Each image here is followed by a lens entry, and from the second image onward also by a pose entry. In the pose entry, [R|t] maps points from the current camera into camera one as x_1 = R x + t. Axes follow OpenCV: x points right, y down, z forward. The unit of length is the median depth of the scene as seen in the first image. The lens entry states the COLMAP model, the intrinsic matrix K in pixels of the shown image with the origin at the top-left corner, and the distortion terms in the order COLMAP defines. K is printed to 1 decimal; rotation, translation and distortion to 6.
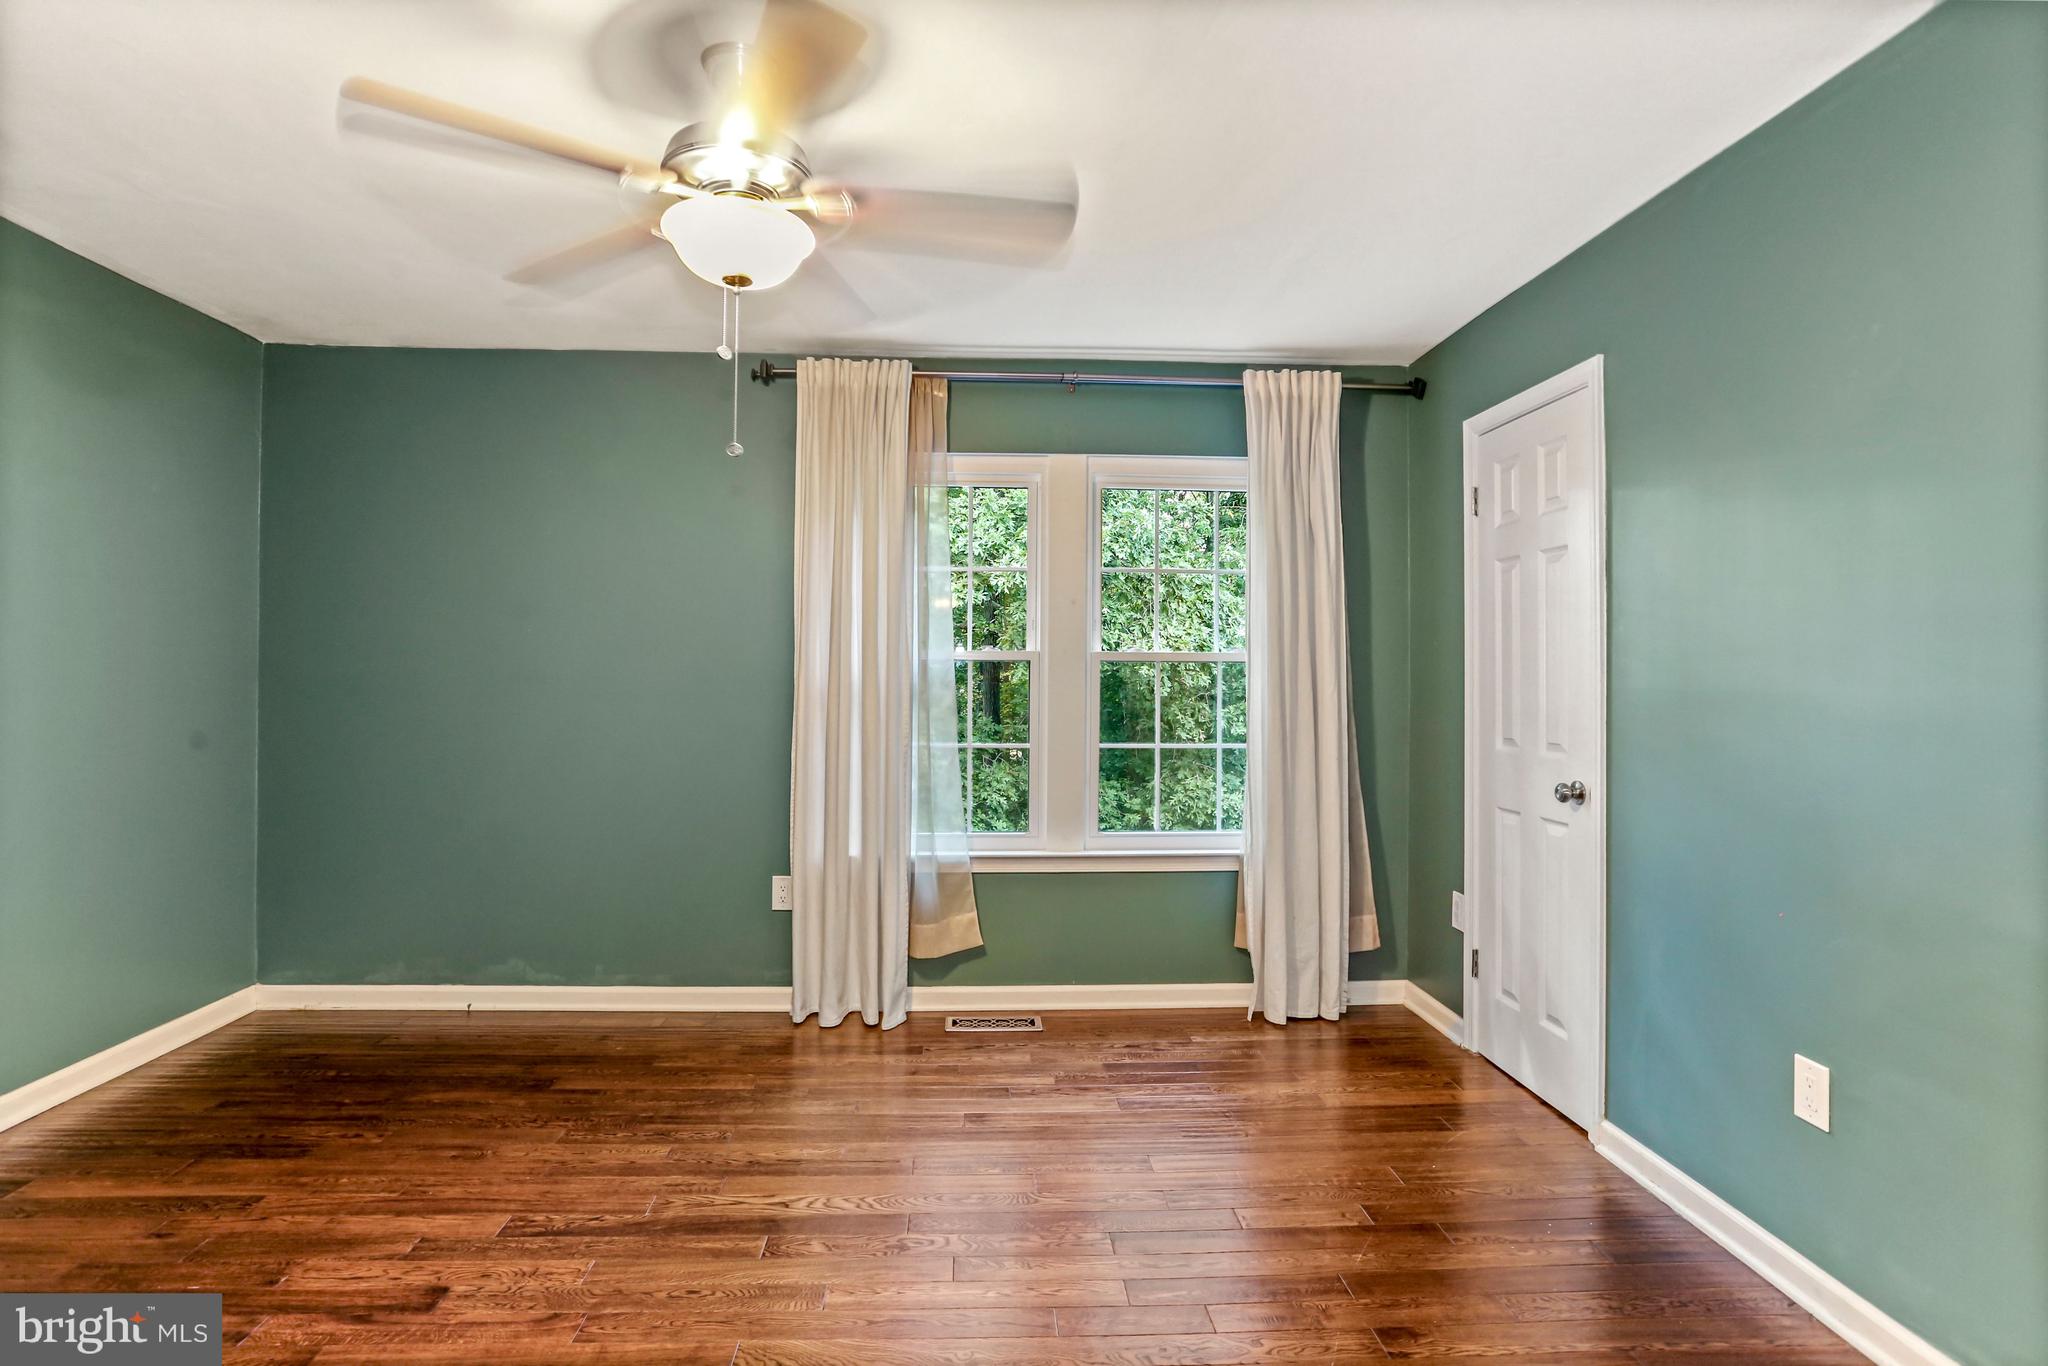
lens RADIAL K [[1034.4, 0, 1006.1], [0, 1034.4, 657.9], [0, 0, 1]] dist [-0.057005, 0.035138]
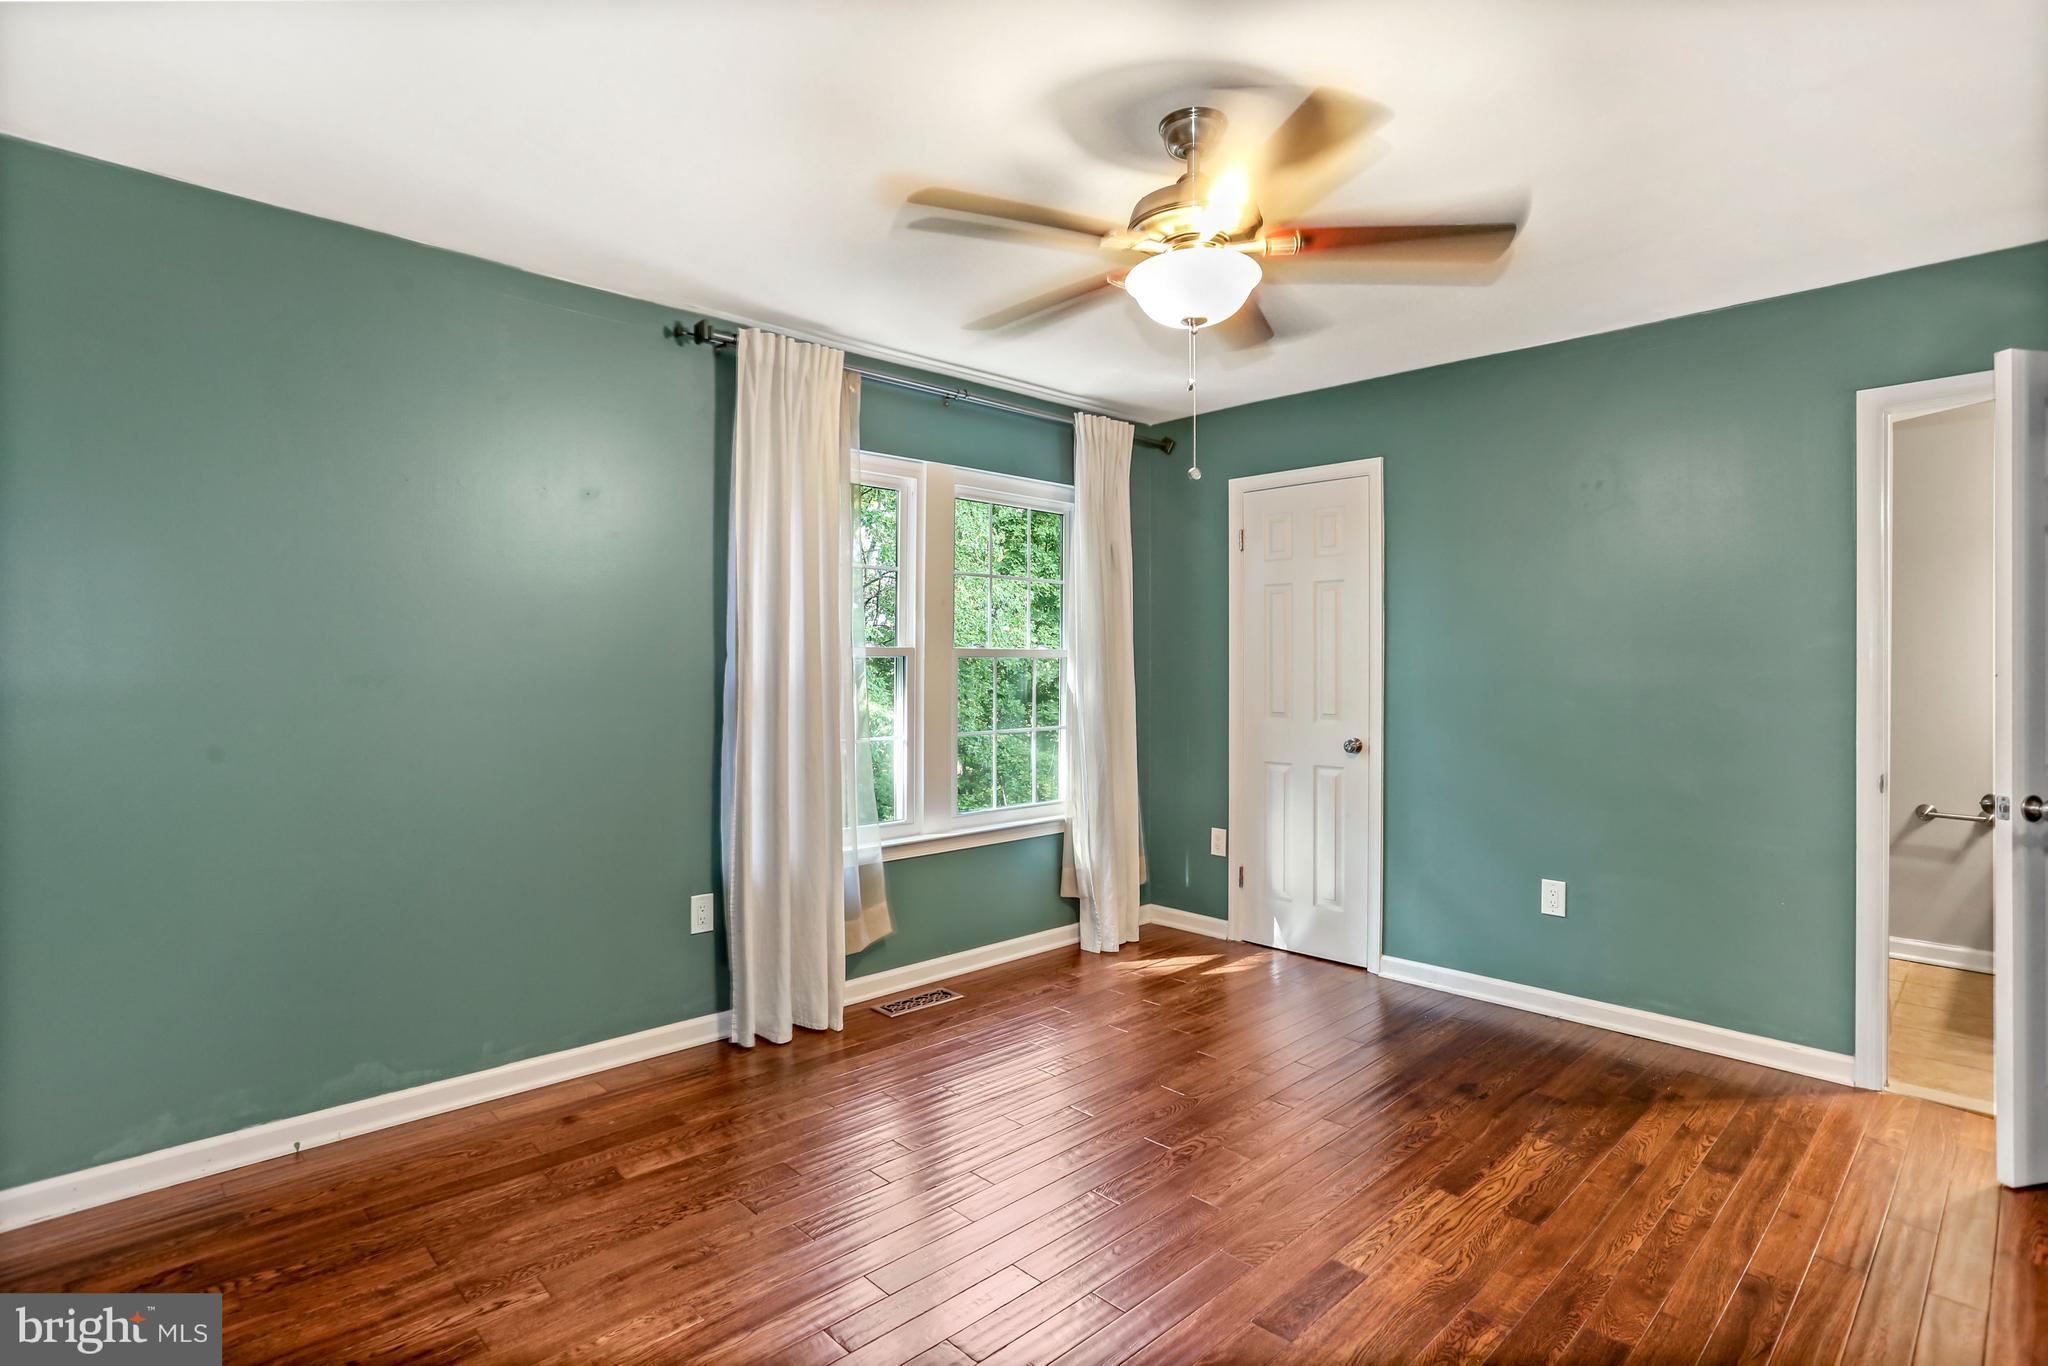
lens RADIAL K [[1034.4, 0, 1006.1], [0, 1034.4, 657.9], [0, 0, 1]] dist [-0.057005, 0.035138]
pose [[0.751839, -0.001947, 0.659344, -0.632363], [-0.006890, 0.999918, 0.010810, -0.007577], [-0.659311, -0.012670, 0.751764, 0.154084]]
